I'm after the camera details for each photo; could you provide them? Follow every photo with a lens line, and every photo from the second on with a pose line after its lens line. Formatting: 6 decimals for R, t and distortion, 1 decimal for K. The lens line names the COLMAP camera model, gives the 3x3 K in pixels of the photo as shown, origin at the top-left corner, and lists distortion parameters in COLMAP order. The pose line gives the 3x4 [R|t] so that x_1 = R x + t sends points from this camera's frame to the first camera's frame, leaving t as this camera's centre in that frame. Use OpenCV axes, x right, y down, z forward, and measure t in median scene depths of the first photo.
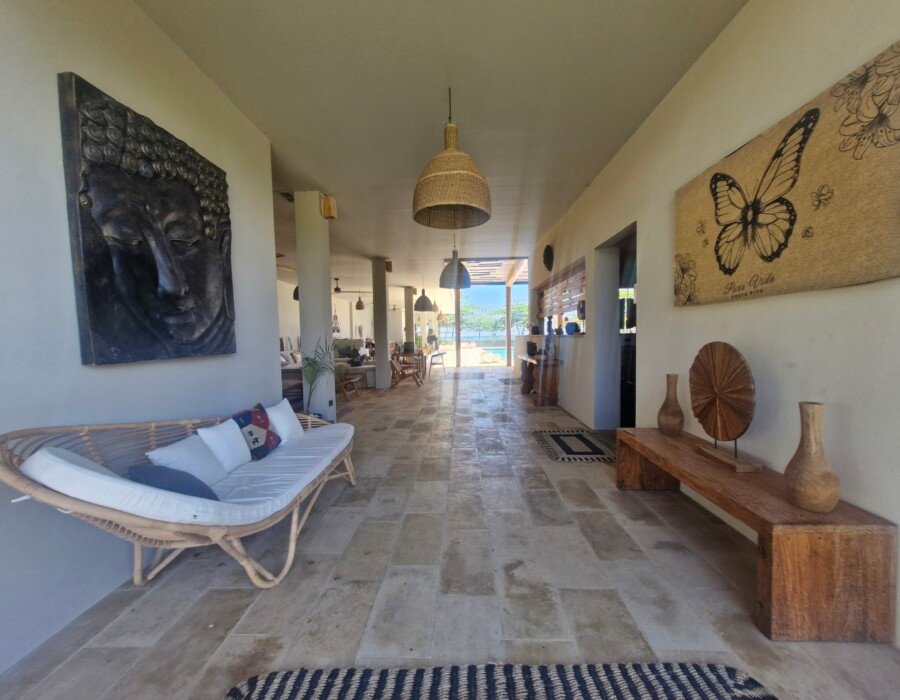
lens RADIAL K [[367.2, 0, 447.6], [0, 367.2, 358.2], [0, 0, 1]] dist [0.000699, -0.000514]
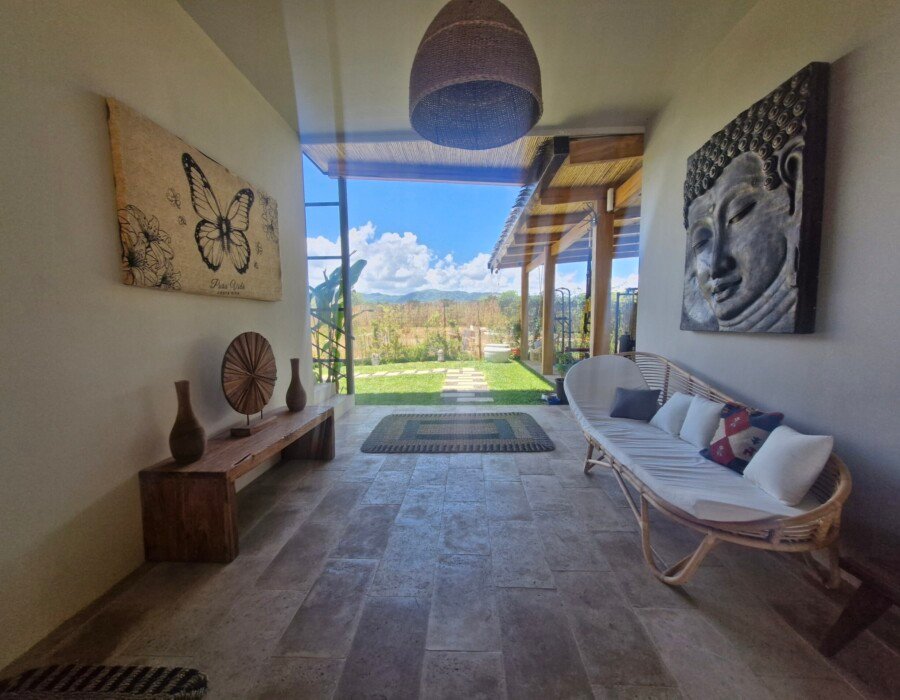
lens RADIAL K [[367.2, 0, 447.6], [0, 367.2, 358.2], [0, 0, 1]] dist [0.000699, -0.000514]
pose [[-0.999301, 0.031667, 0.019891, 0.077018], [0.034318, 0.987883, 0.151359, -0.118270], [-0.014857, 0.151936, -0.988279, 2.160834]]
